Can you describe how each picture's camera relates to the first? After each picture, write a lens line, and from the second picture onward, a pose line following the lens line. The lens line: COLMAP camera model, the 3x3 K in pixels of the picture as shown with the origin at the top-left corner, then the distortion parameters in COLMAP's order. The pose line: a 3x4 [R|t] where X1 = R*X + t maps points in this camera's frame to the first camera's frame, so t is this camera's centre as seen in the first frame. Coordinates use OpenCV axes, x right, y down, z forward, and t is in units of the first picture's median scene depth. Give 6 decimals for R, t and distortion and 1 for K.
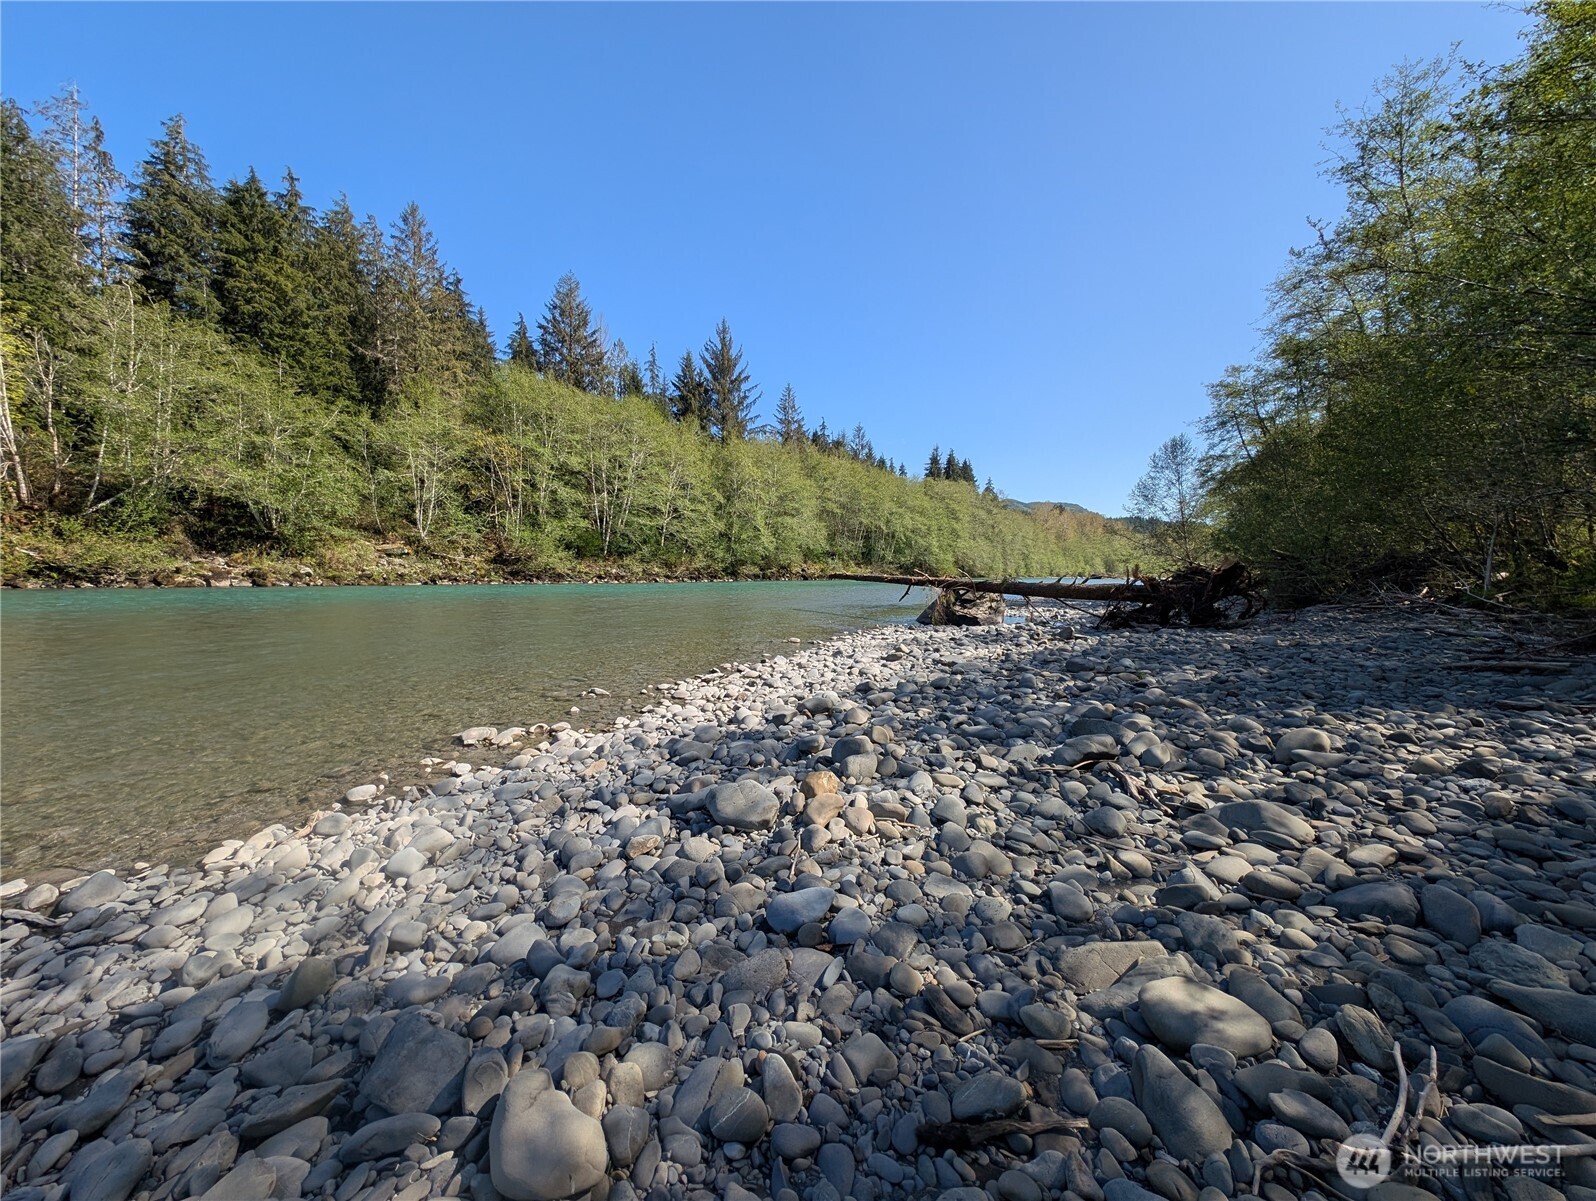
lens RADIAL K [[598.8, 0, 798.5], [0, 598.8, 605.0], [0, 0, 1]] dist [0.003718, -0.002967]
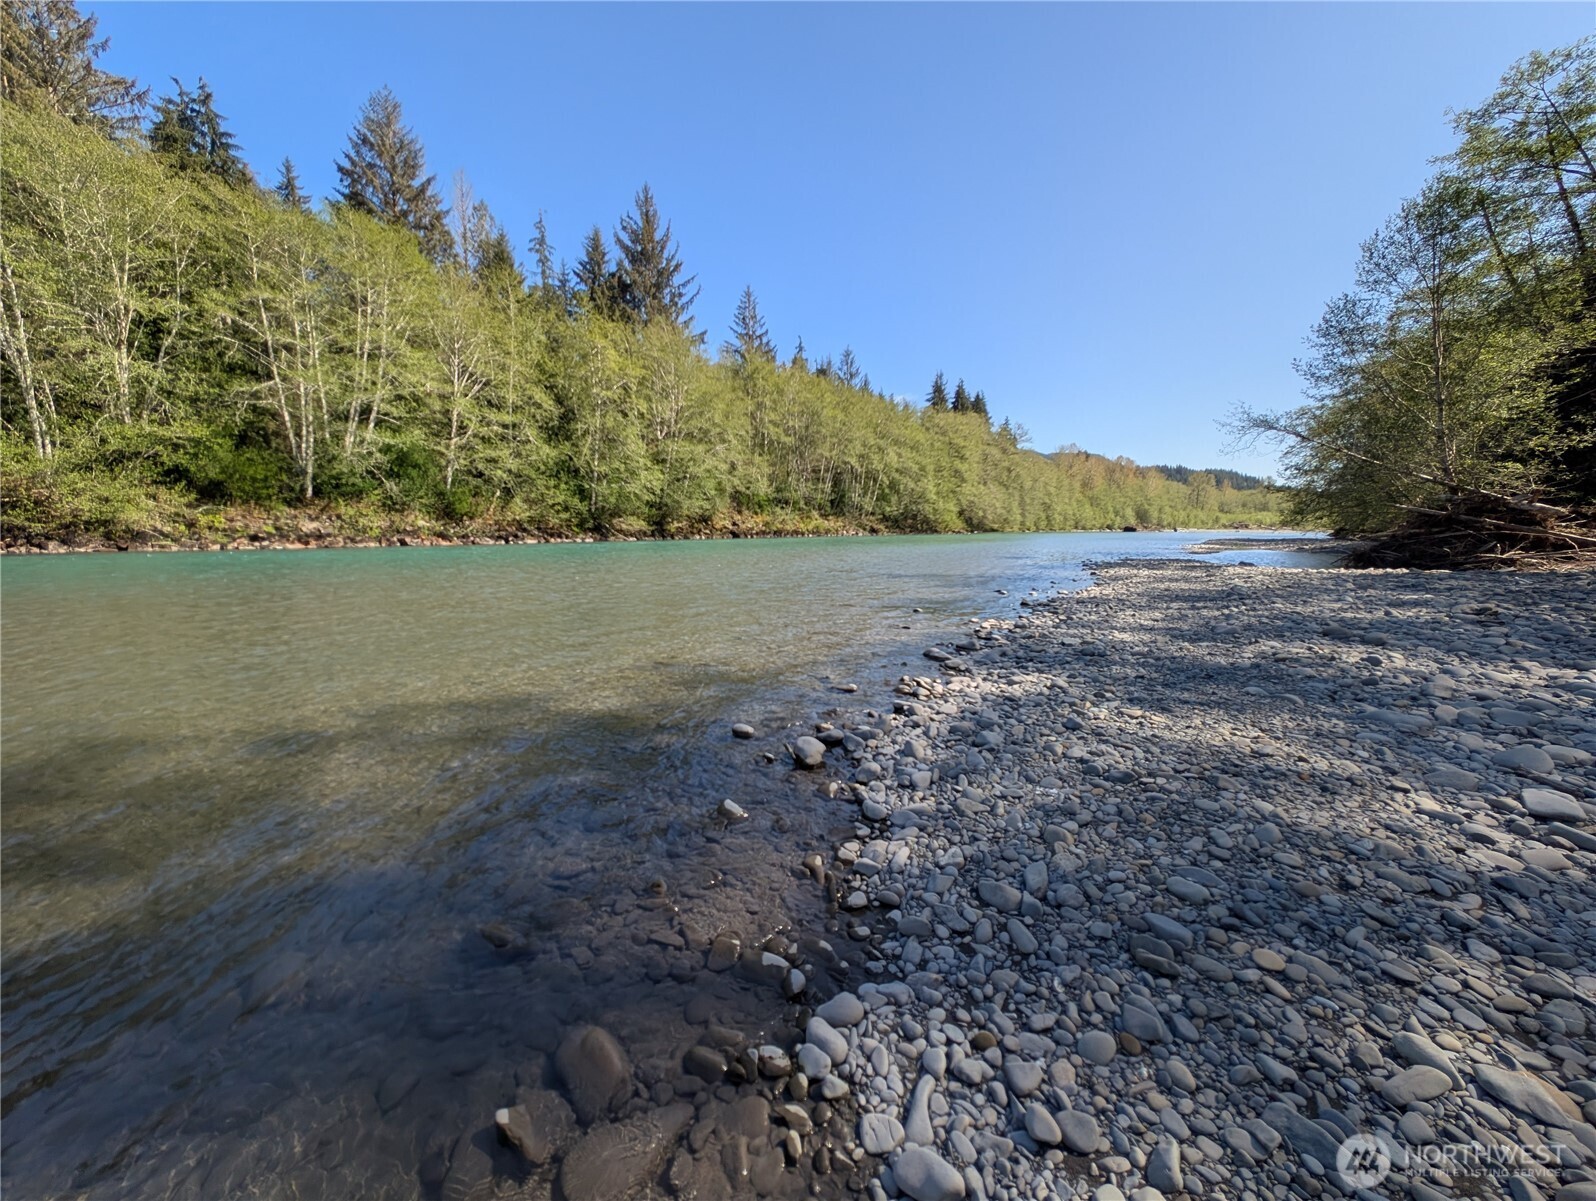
lens RADIAL K [[598.8, 0, 794.1], [0, 598.8, 606.7], [0, 0, 1]] dist [0.003718, -0.002967]
pose [[0.999485, -0.006809, -0.031356, 0.139085], [0.009120, 0.997204, 0.074171, -0.017000], [0.030763, -0.074418, 0.996752, 0.399561]]
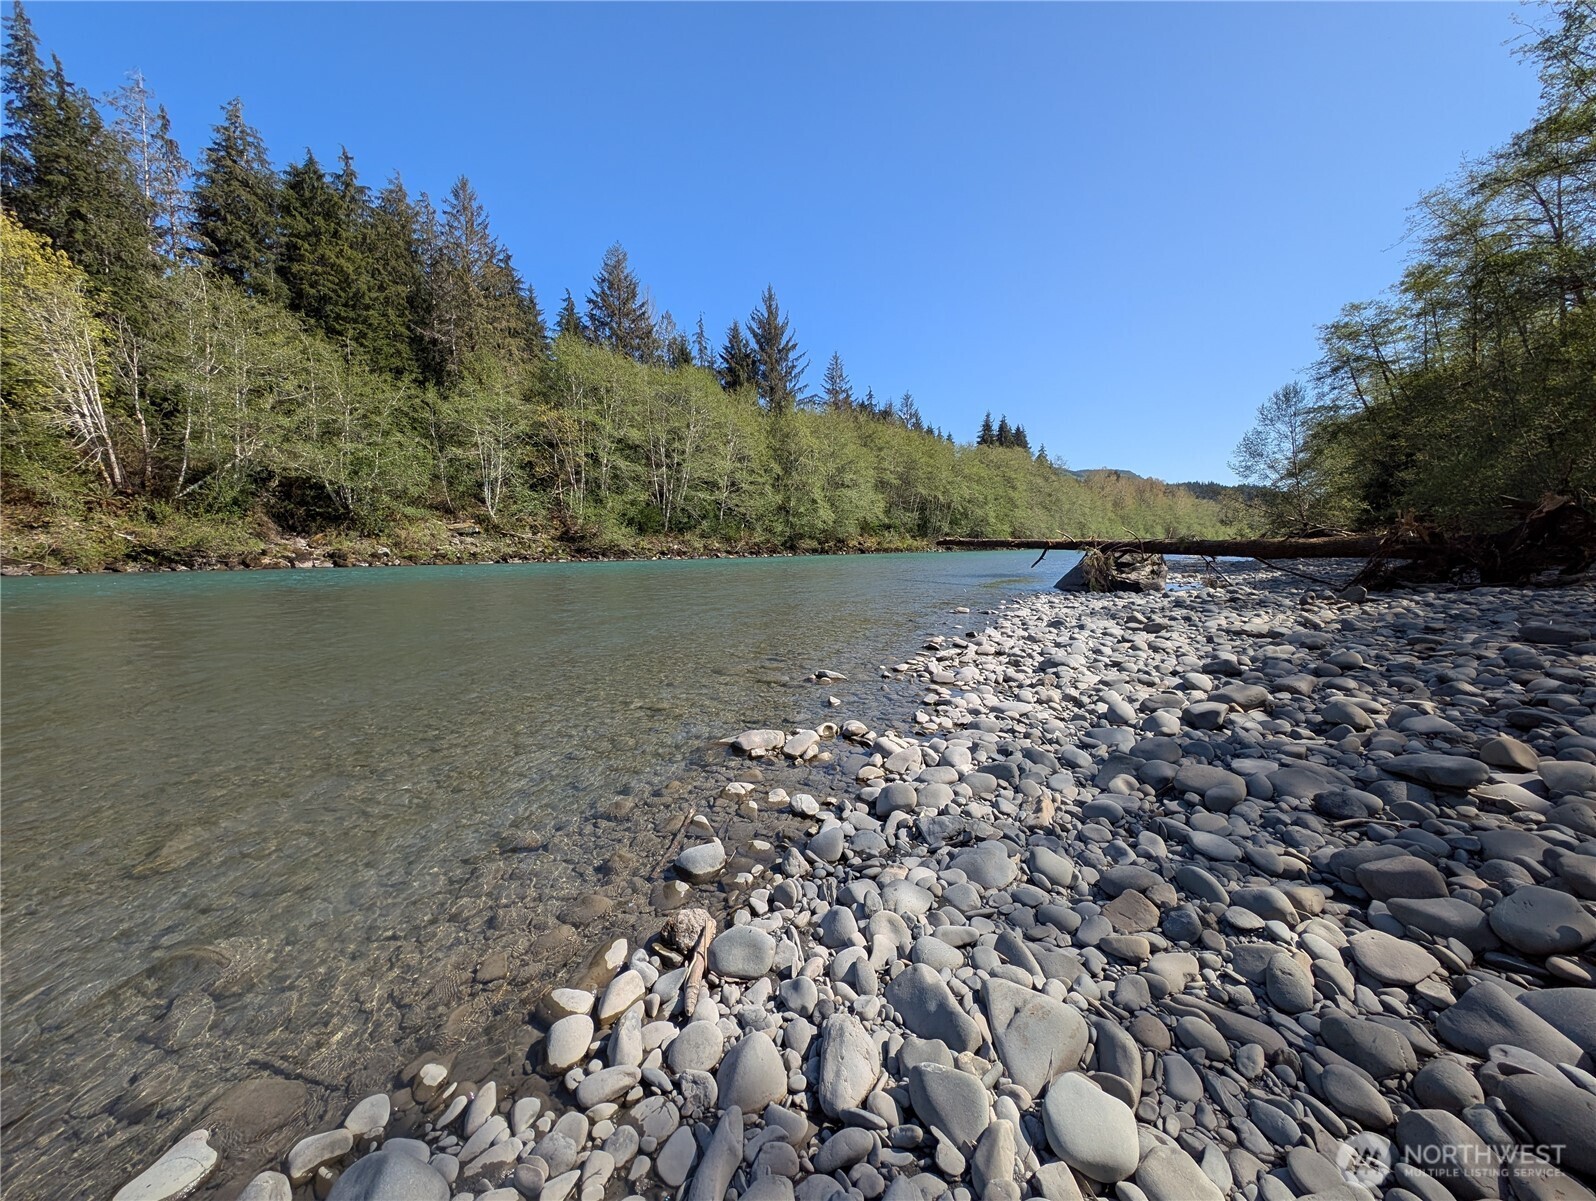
lens RADIAL K [[598.8, 0, 794.8], [0, 598.8, 605.2], [0, 0, 1]] dist [0.003718, -0.002967]
pose [[0.997324, -0.013039, -0.071941, -0.039177], [0.015845, 0.999130, 0.038565, 0.003396], [0.071376, -0.039602, 0.996663, 0.029447]]
